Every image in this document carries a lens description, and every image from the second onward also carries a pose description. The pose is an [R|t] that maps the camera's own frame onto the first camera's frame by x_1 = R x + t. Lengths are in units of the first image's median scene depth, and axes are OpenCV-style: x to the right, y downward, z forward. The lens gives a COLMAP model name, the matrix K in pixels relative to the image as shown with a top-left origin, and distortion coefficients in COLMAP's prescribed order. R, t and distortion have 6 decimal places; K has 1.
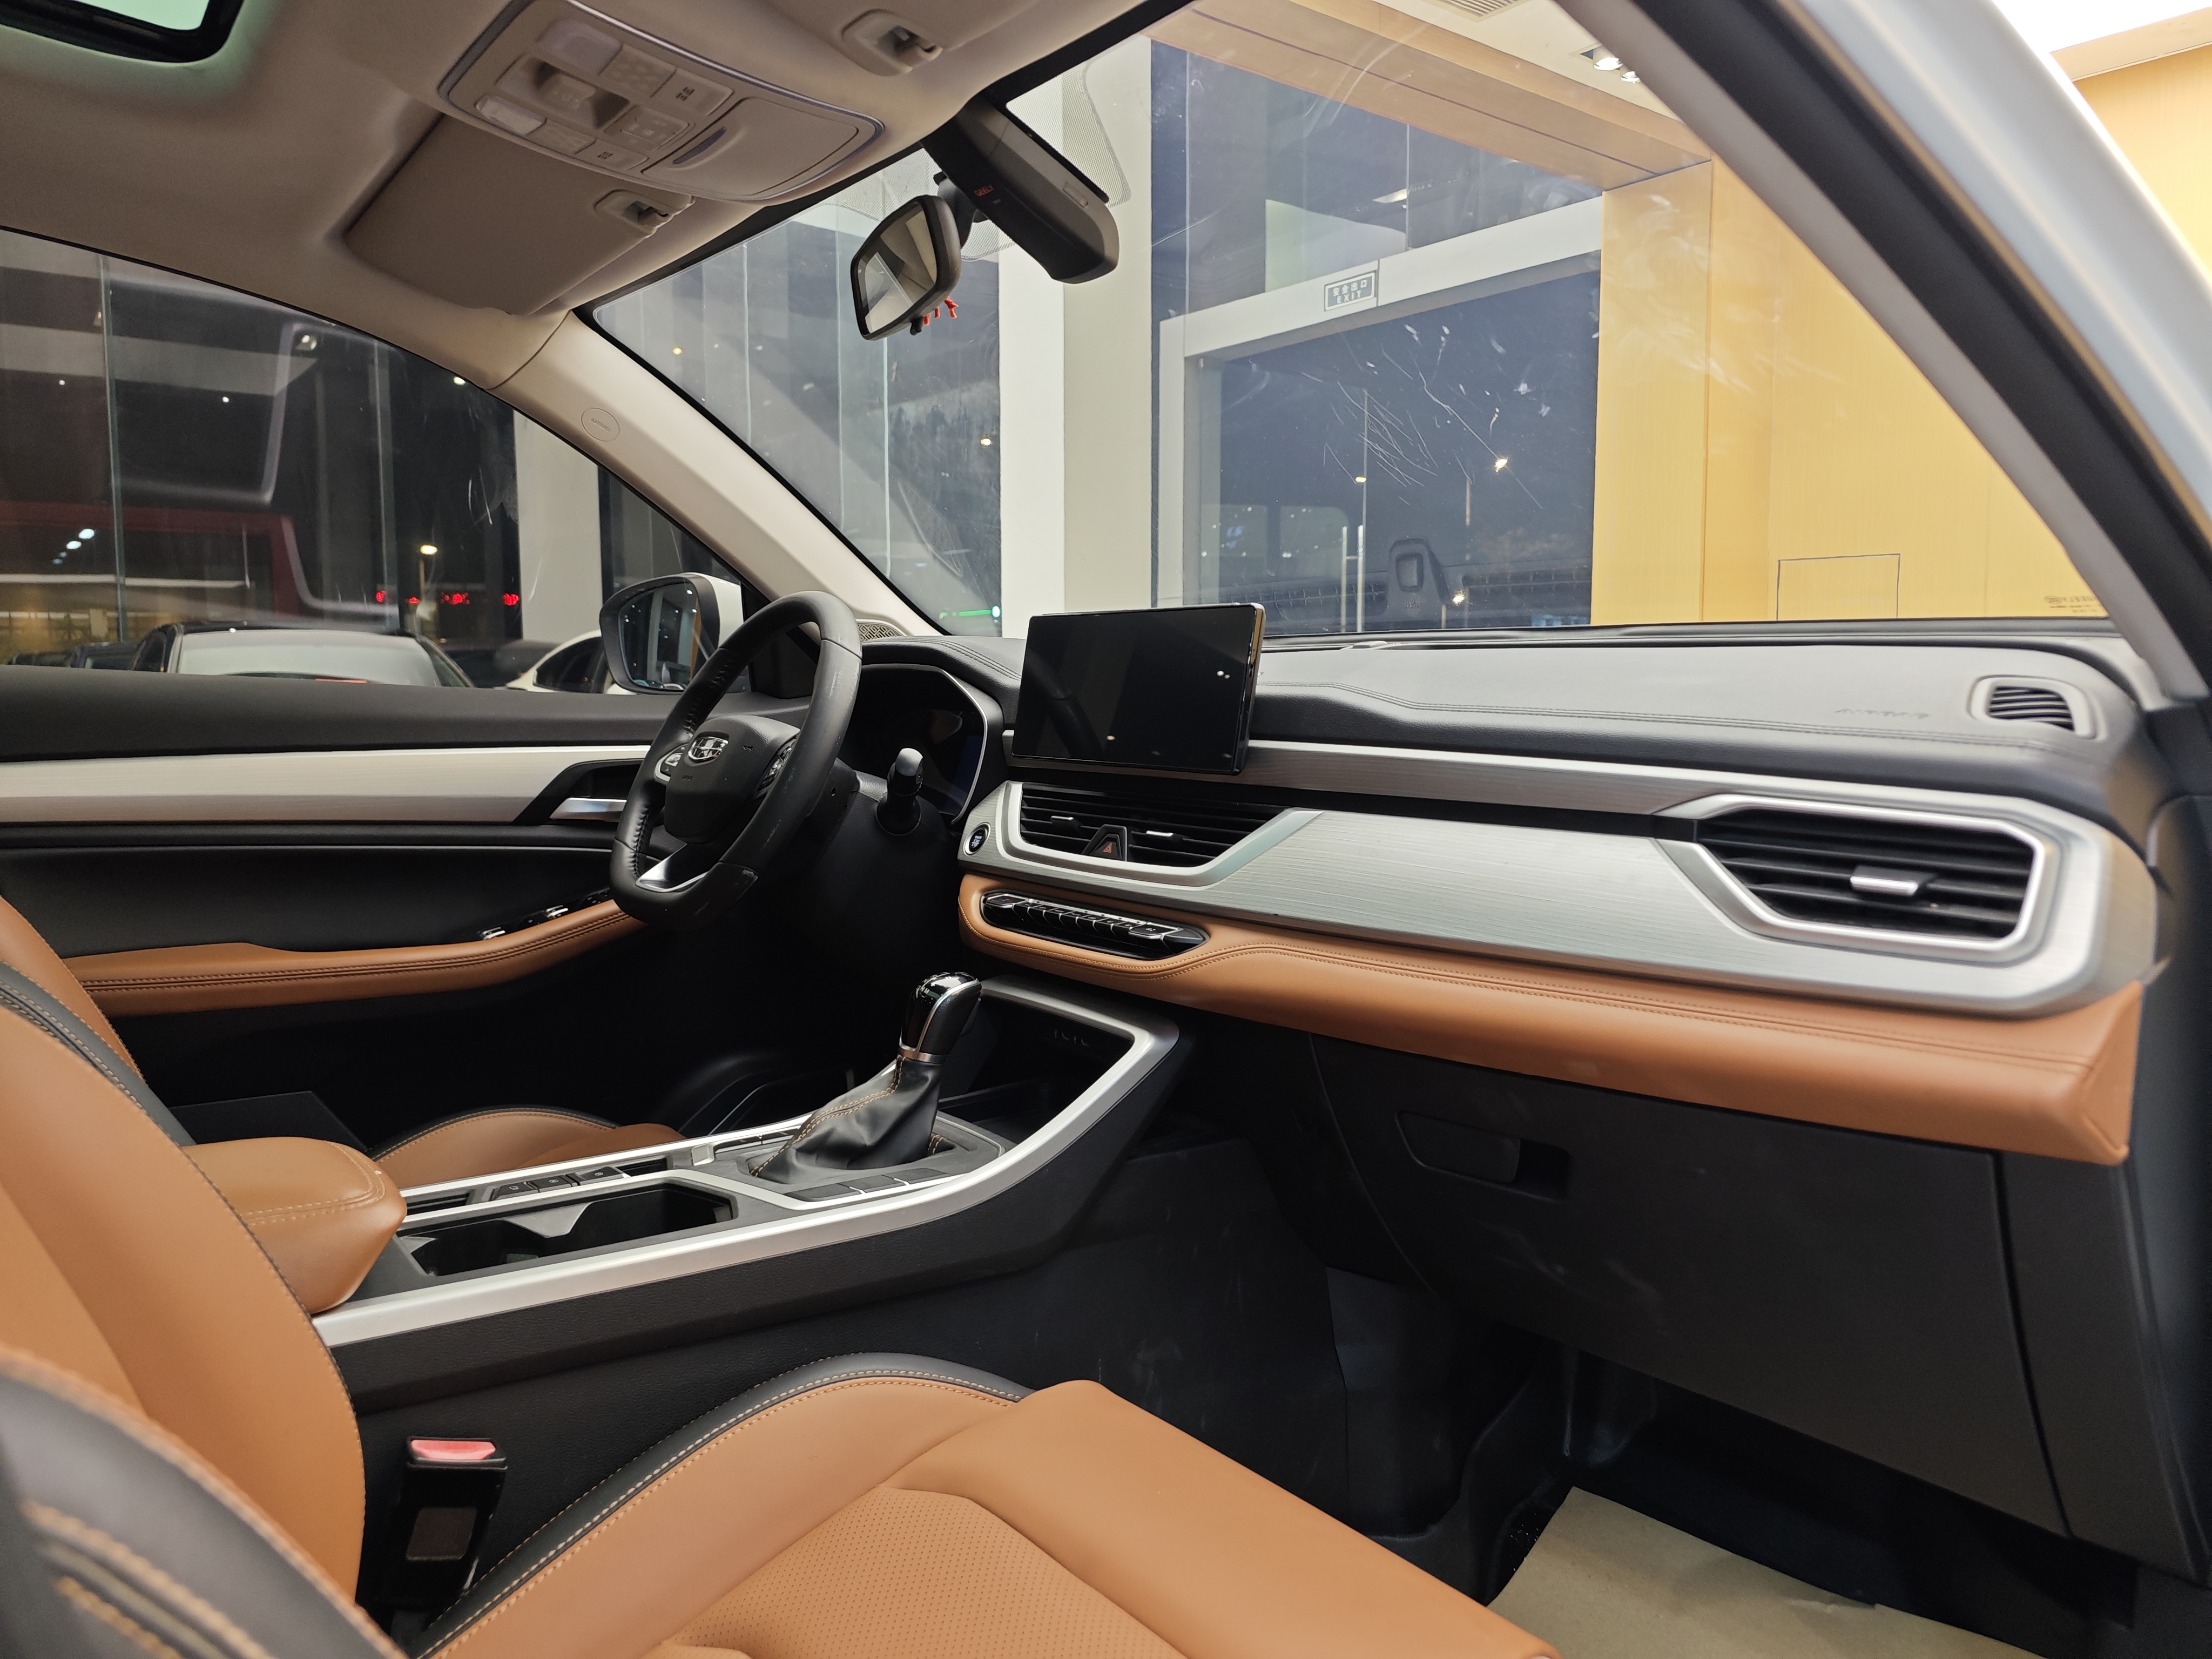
lens RADIAL K [[1490.2, 0, 1103.3], [0, 1490.2, 819.8], [0, 0, 1]] dist [0.029353, -0.038865]
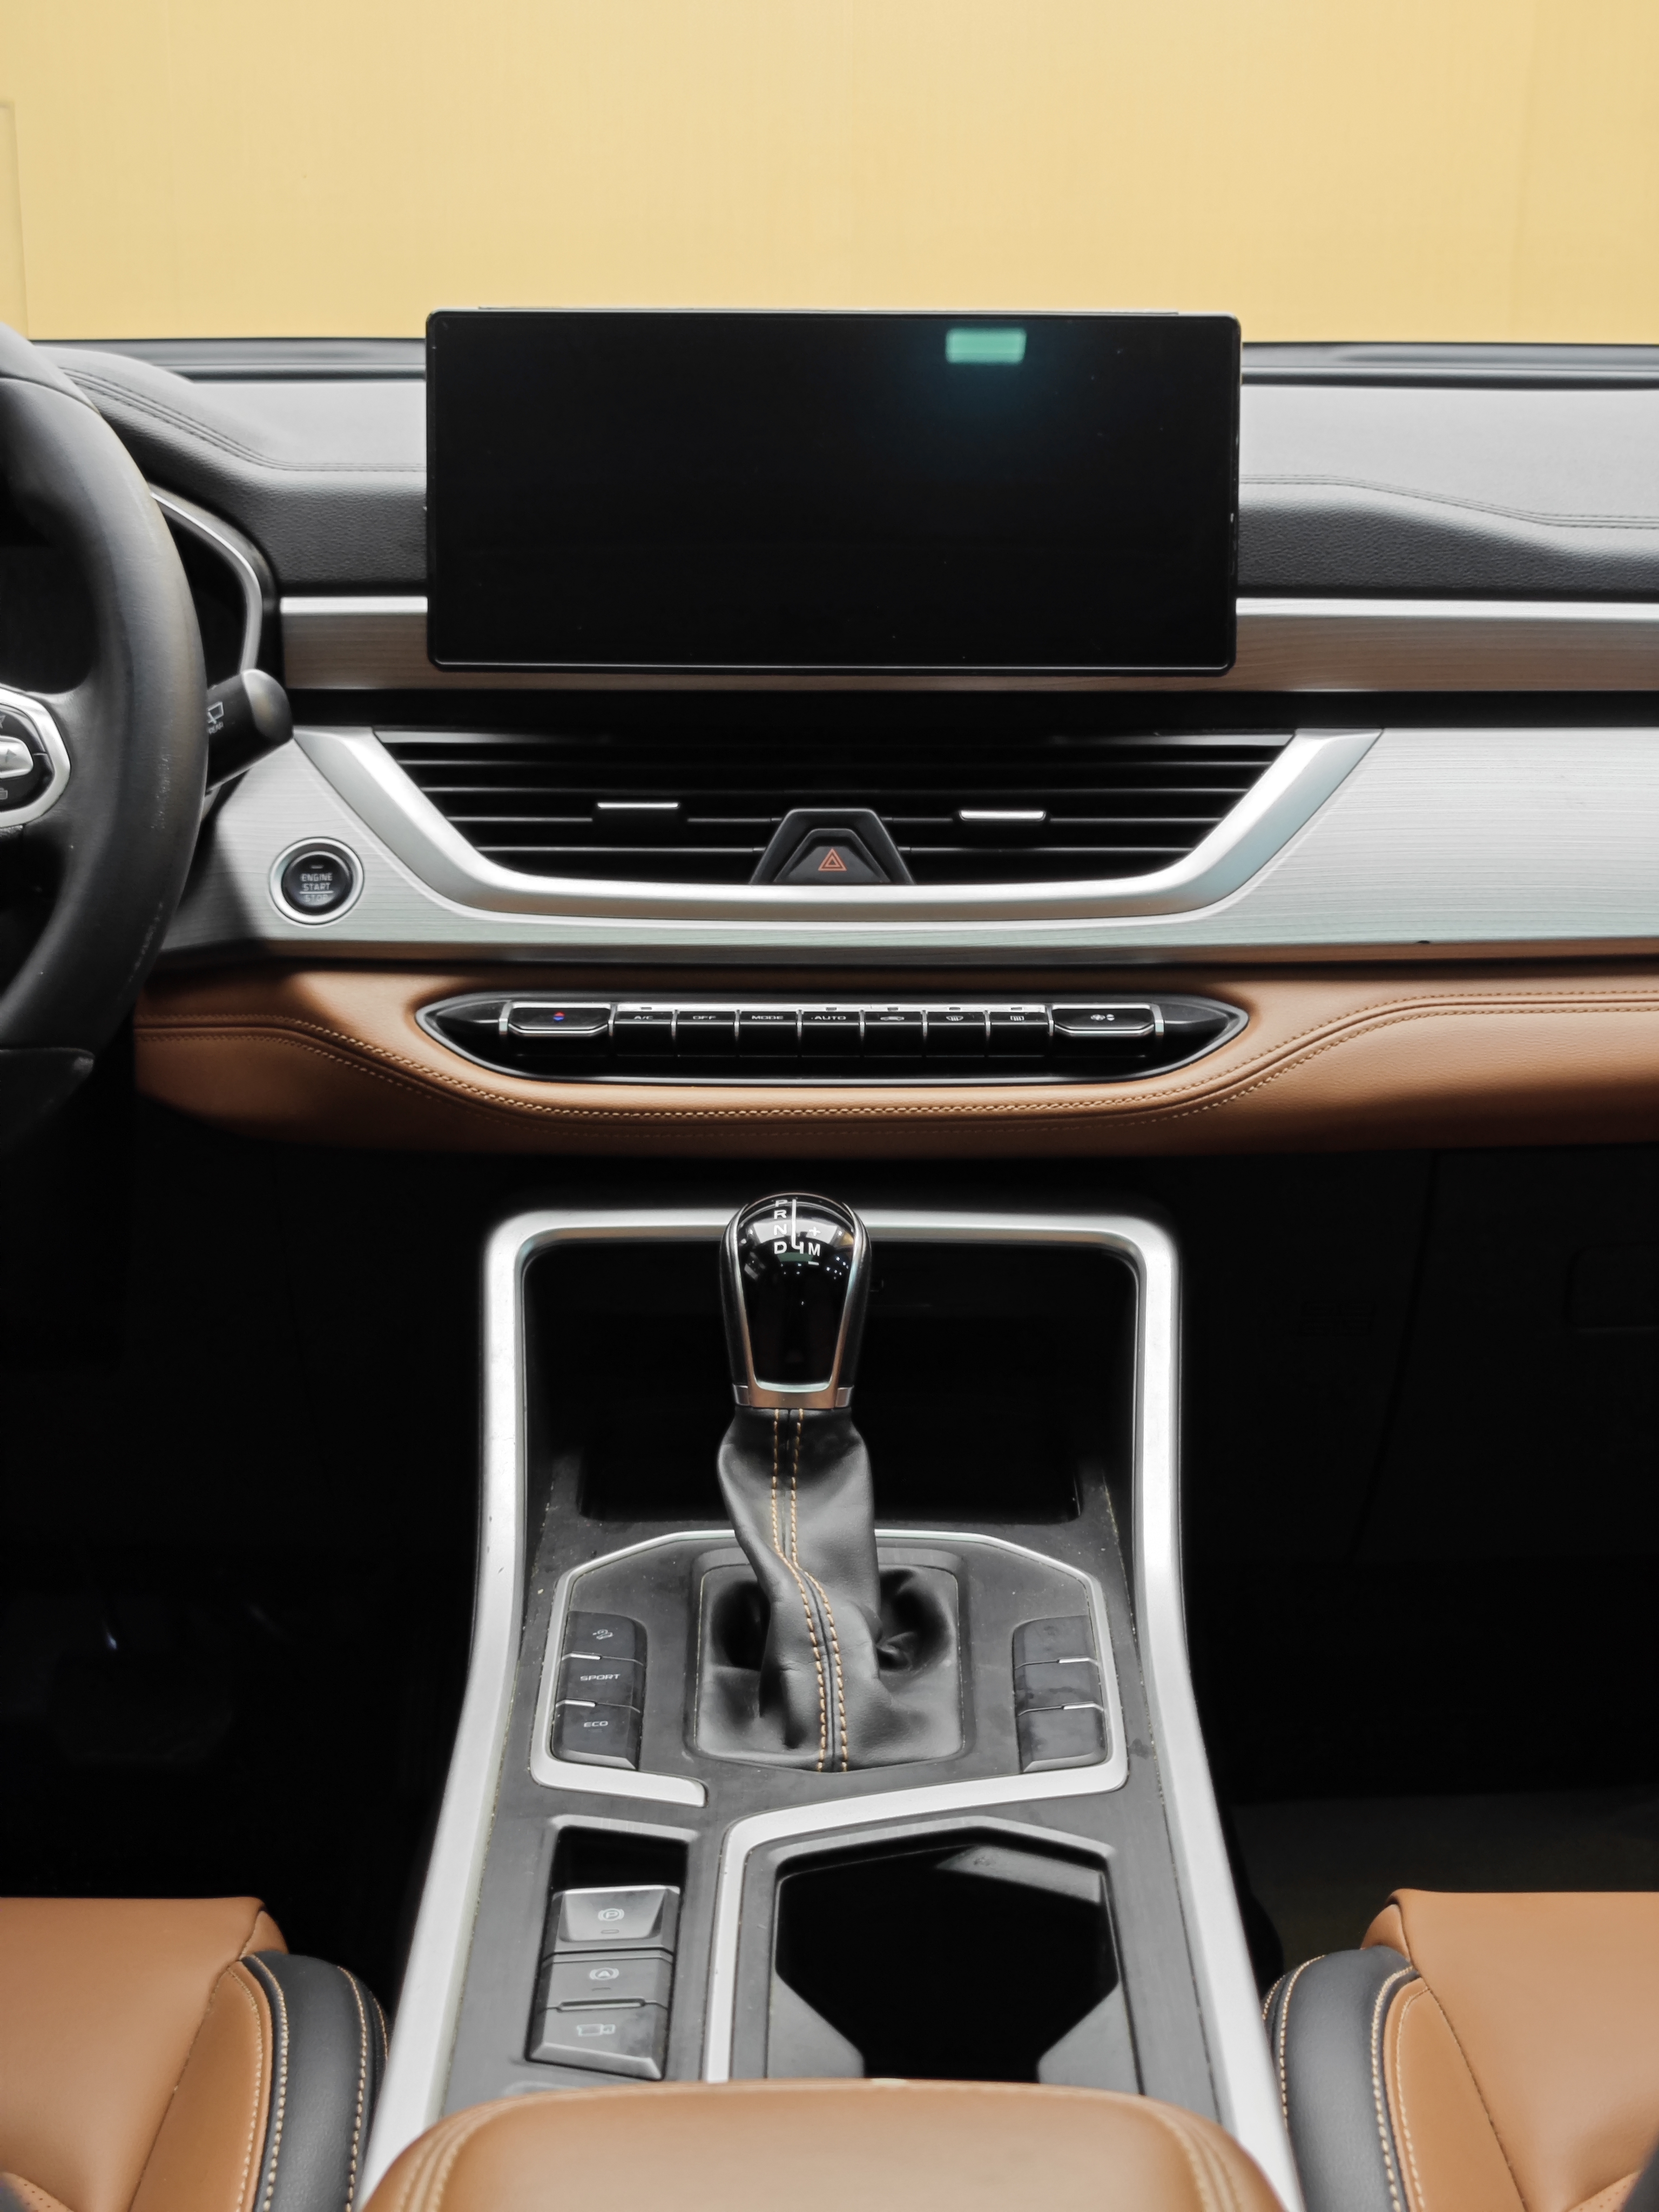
lens RADIAL K [[2979.4, 0, 829.5], [0, 2979.4, 1106.0], [0, 0, 1]] dist [0.172426, -0.756820]
pose [[0.617840, -0.196068, 0.761466, -0.765250], [0.069891, 0.978273, 0.195185, -0.092360], [-0.783191, -0.067374, 0.618120, 0.481632]]
